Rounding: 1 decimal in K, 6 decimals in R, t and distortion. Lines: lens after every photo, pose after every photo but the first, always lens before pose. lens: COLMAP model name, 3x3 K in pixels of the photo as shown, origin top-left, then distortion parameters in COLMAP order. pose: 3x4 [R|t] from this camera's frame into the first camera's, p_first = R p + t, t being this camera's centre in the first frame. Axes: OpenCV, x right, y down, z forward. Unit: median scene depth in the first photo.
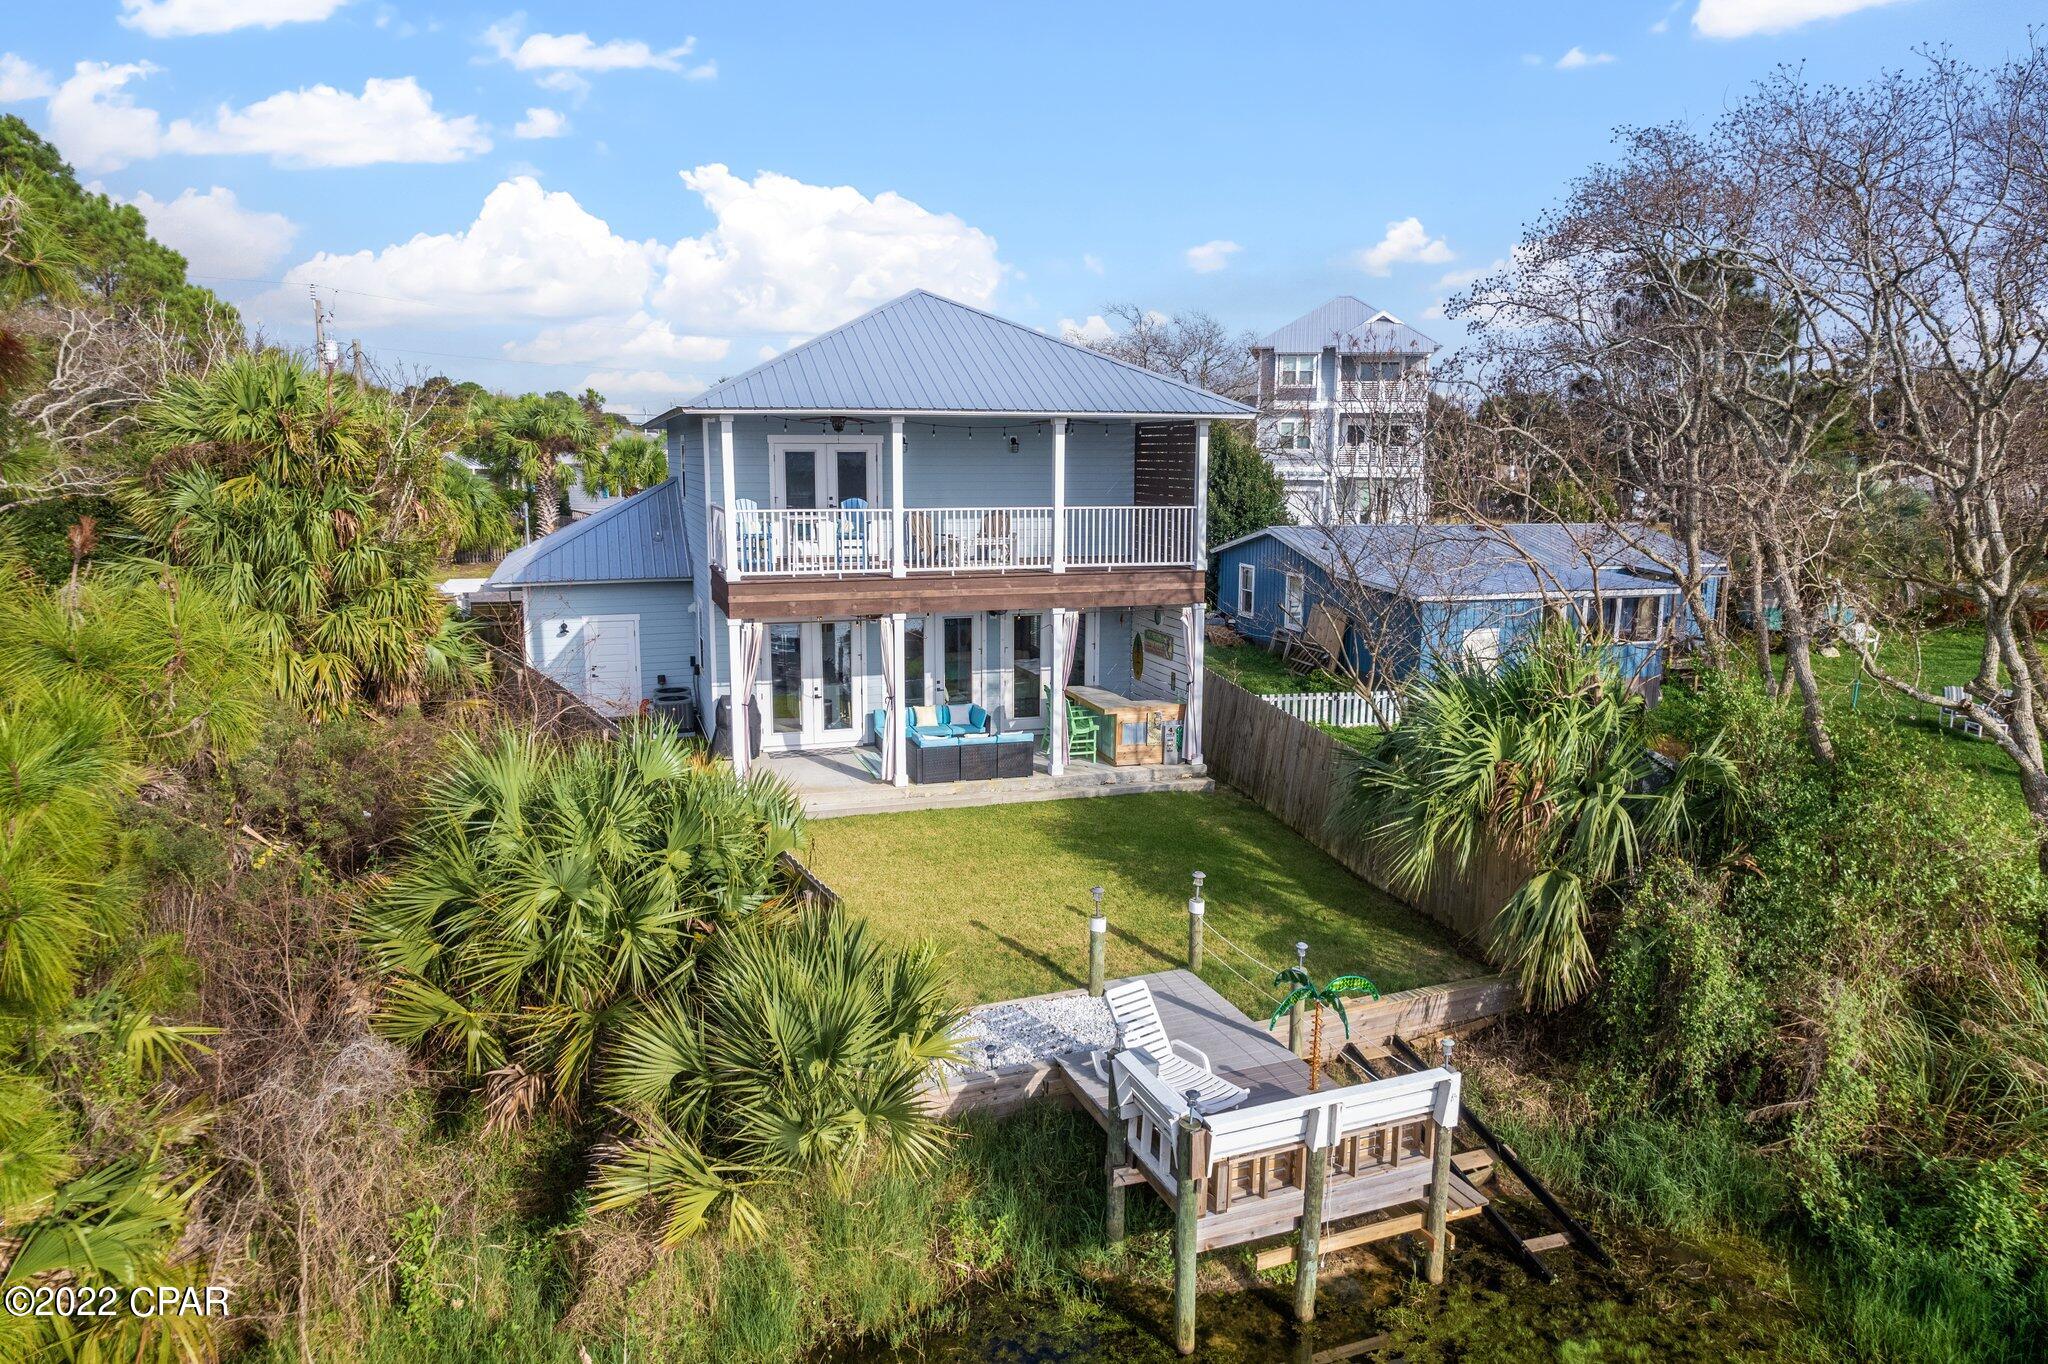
lens RADIAL K [[1307.1, 0, 1028.9], [0, 1307.1, 677.1], [0, 0, 1]] dist [-0.030052, 0.001035]
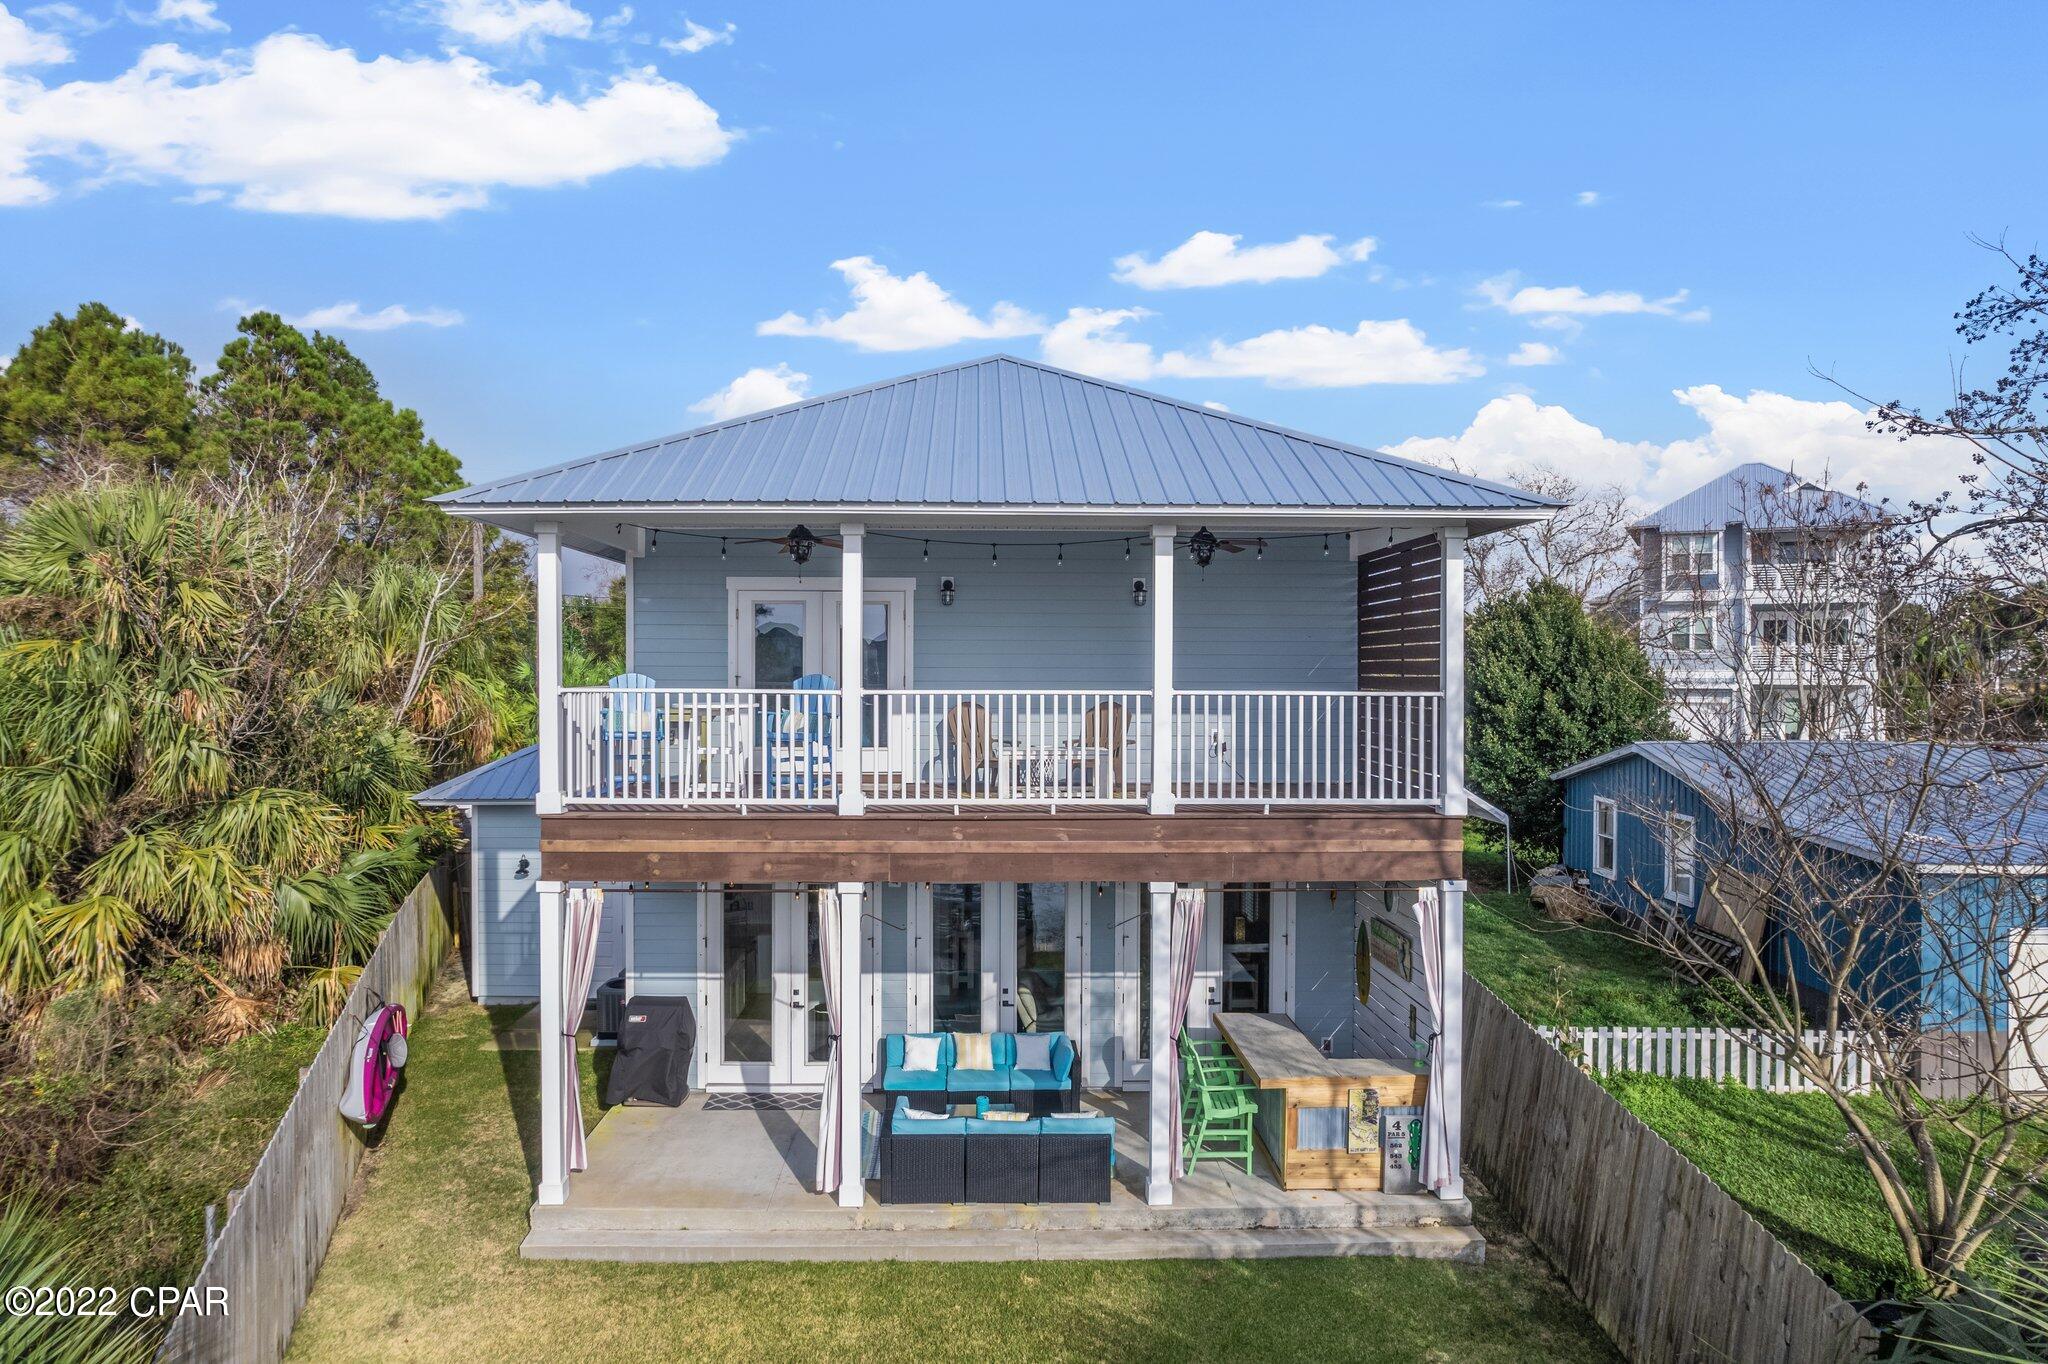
lens RADIAL K [[1307.1, 0, 1021.4], [0, 1307.1, 688.8], [0, 0, 1]] dist [-0.030052, 0.001035]
pose [[0.959638, 0.002277, -0.281229, 0.109201], [-0.046192, 0.987663, -0.149626, -0.045214], [0.277418, 0.156577, 0.947904, 0.446764]]
